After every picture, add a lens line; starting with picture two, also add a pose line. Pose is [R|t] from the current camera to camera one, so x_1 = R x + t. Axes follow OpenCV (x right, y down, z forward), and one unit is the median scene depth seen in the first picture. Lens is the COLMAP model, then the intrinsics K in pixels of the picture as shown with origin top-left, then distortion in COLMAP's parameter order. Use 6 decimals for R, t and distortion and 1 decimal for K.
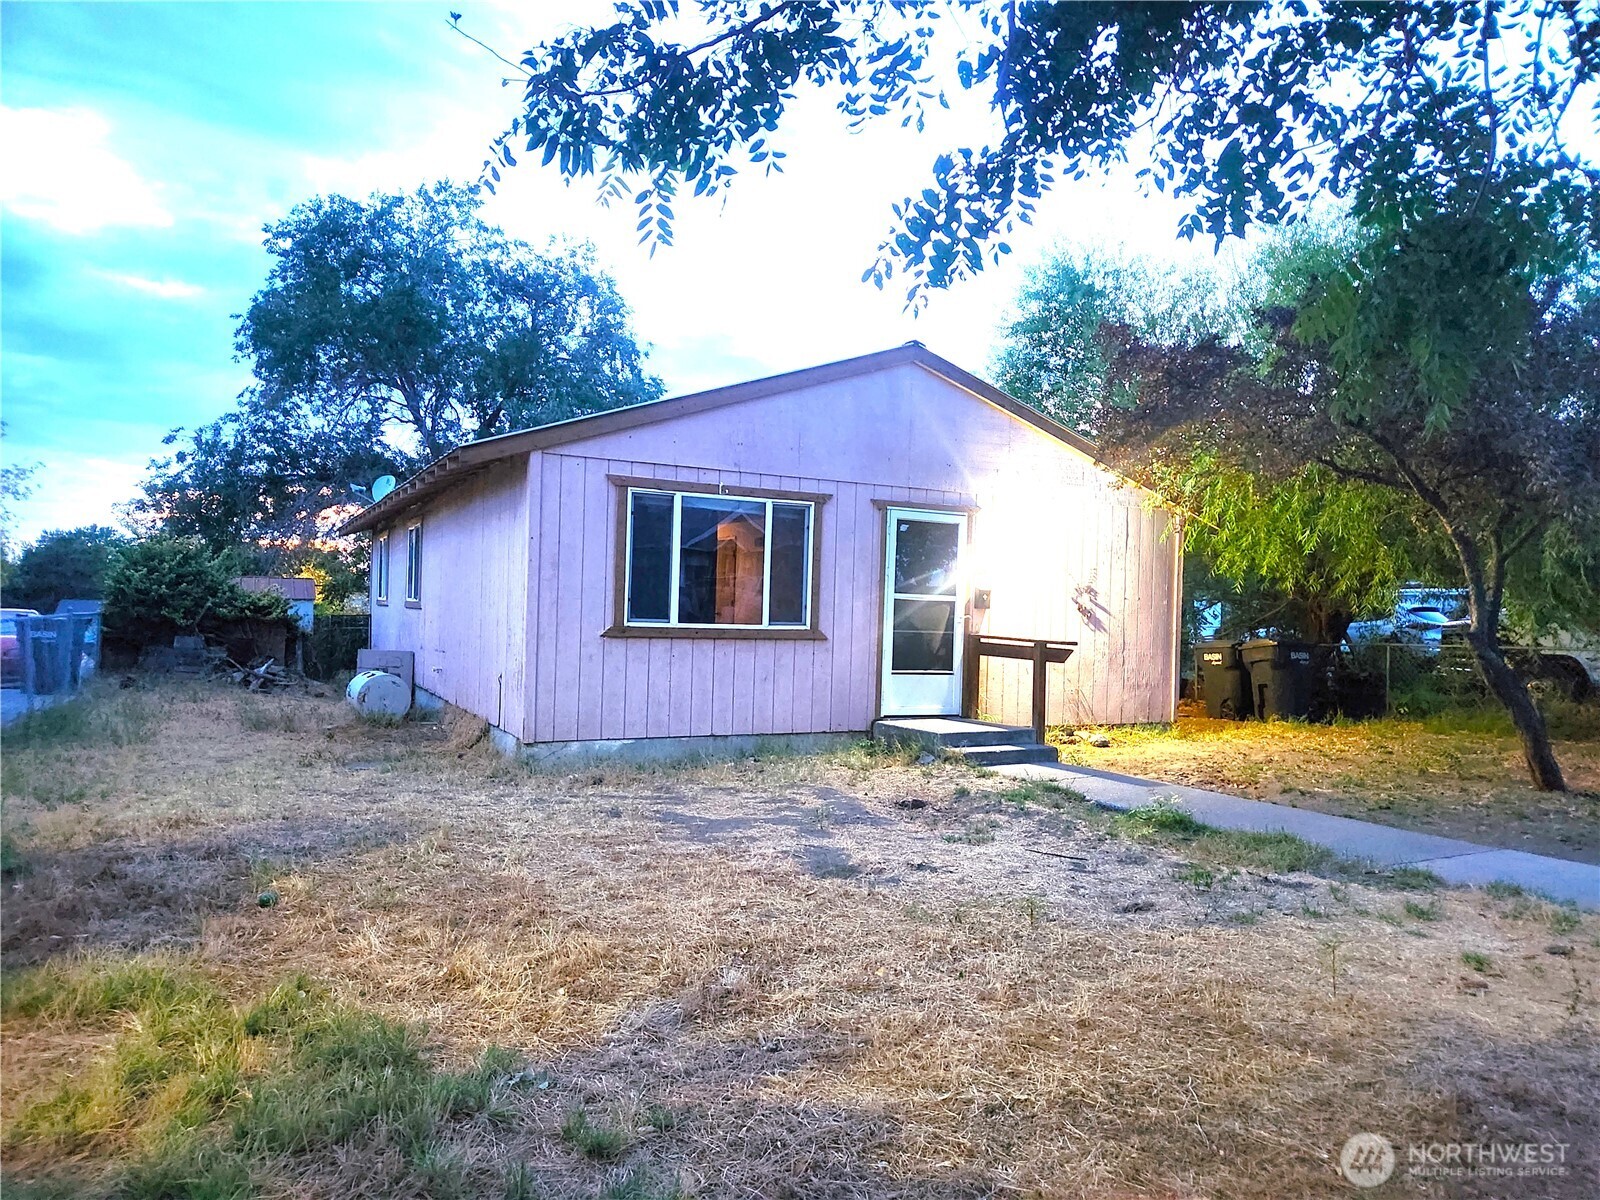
lens RADIAL K [[1052.7, 0, 798.4], [0, 1052.7, 609.3], [0, 0, 1]] dist [0.077775, -0.059950]
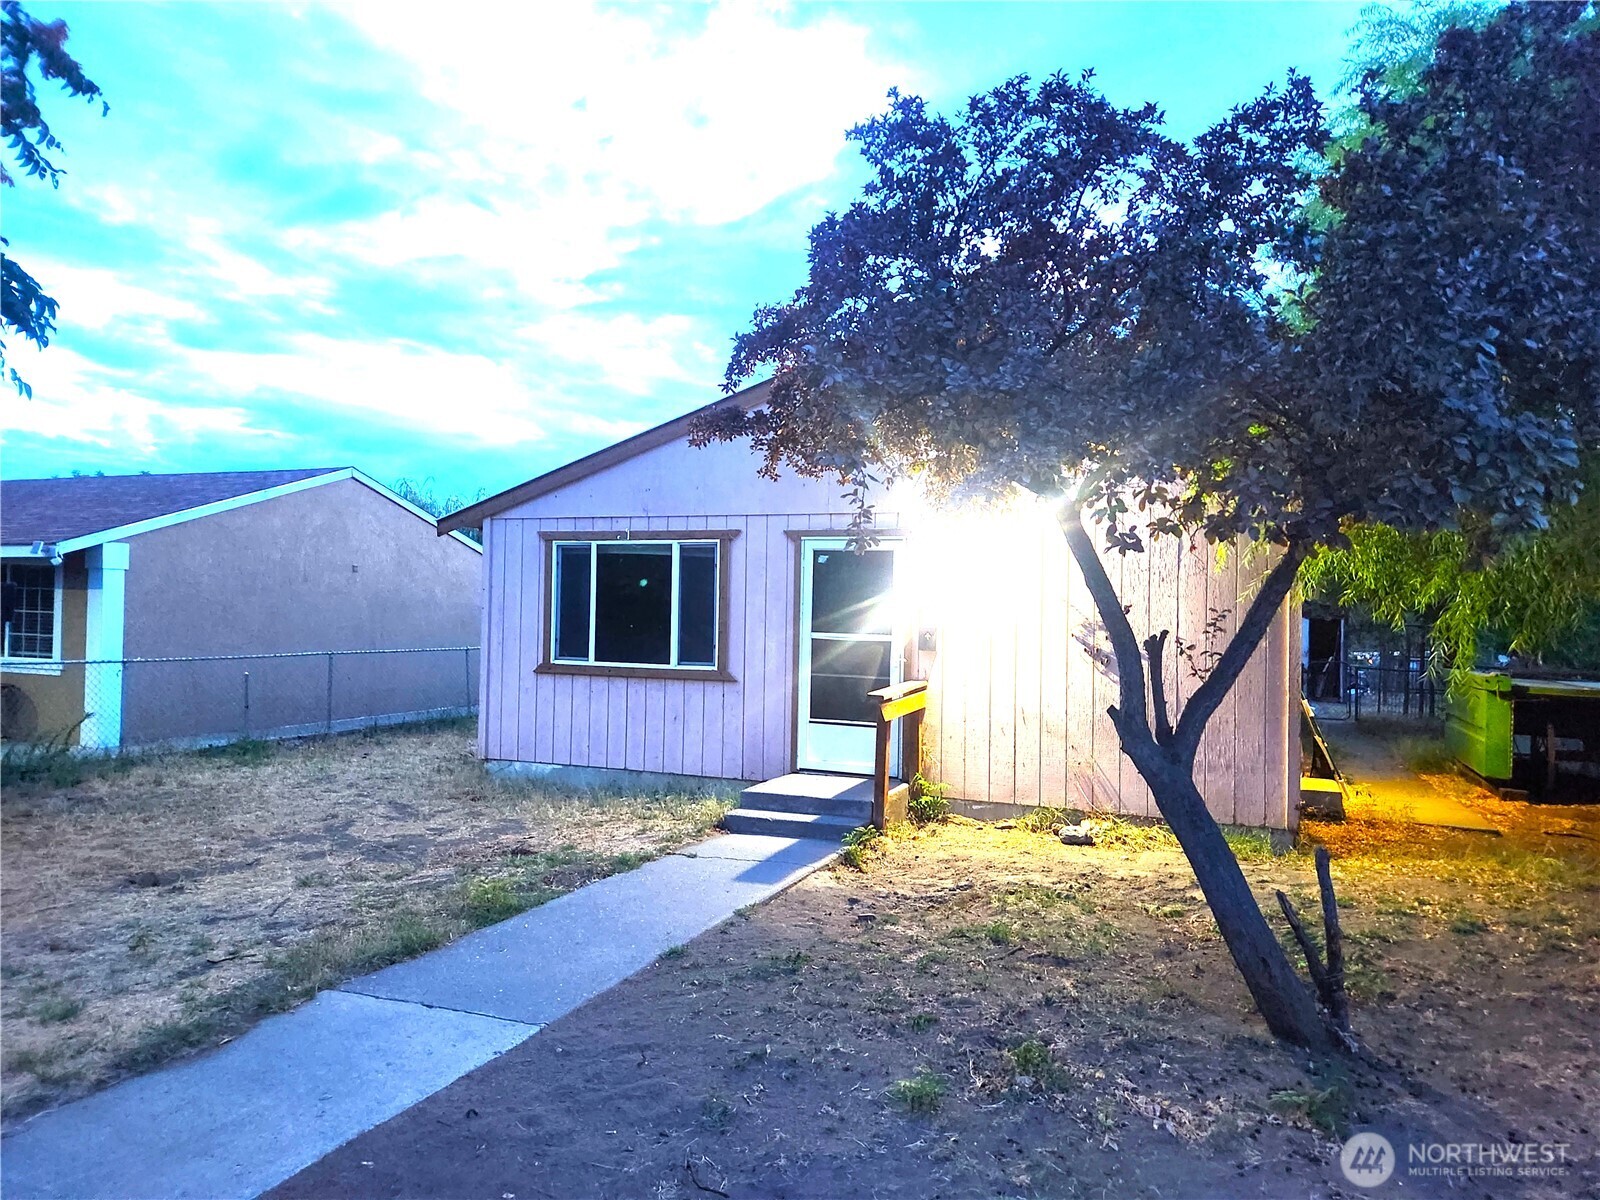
lens RADIAL K [[1052.7, 0, 798.4], [0, 1052.7, 609.3], [0, 0, 1]] dist [0.077775, -0.059950]
pose [[0.652753, -0.014924, -0.757424, 0.793855], [0.000005, 0.999806, -0.019696, -0.018086], [0.757571, 0.012853, 0.652626, 0.420205]]
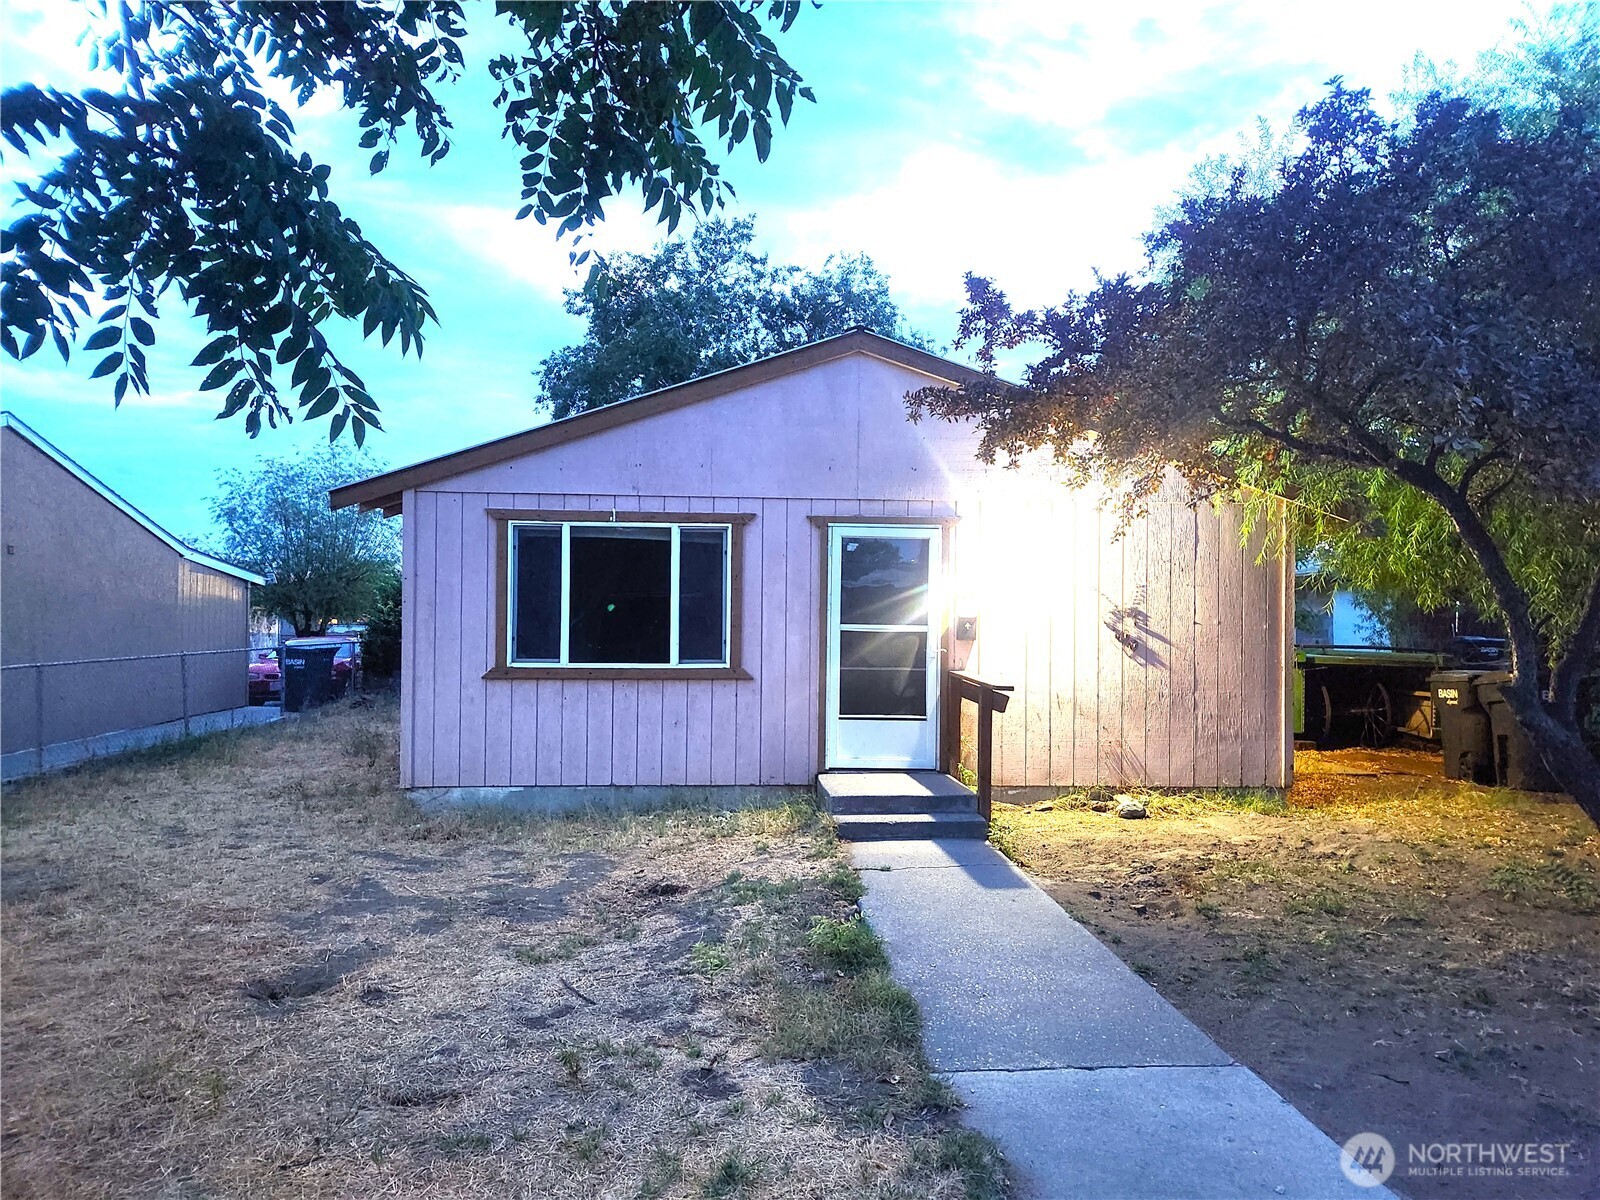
lens RADIAL K [[1050.3, 0, 809.8], [0, 1050.3, 606.3], [0, 0, 1]] dist [0.089224, -0.070265]
pose [[0.917199, -0.020105, -0.397923, 0.422955], [0.016564, 0.999787, -0.012334, -0.020450], [0.398086, 0.004722, 0.917336, 0.216760]]
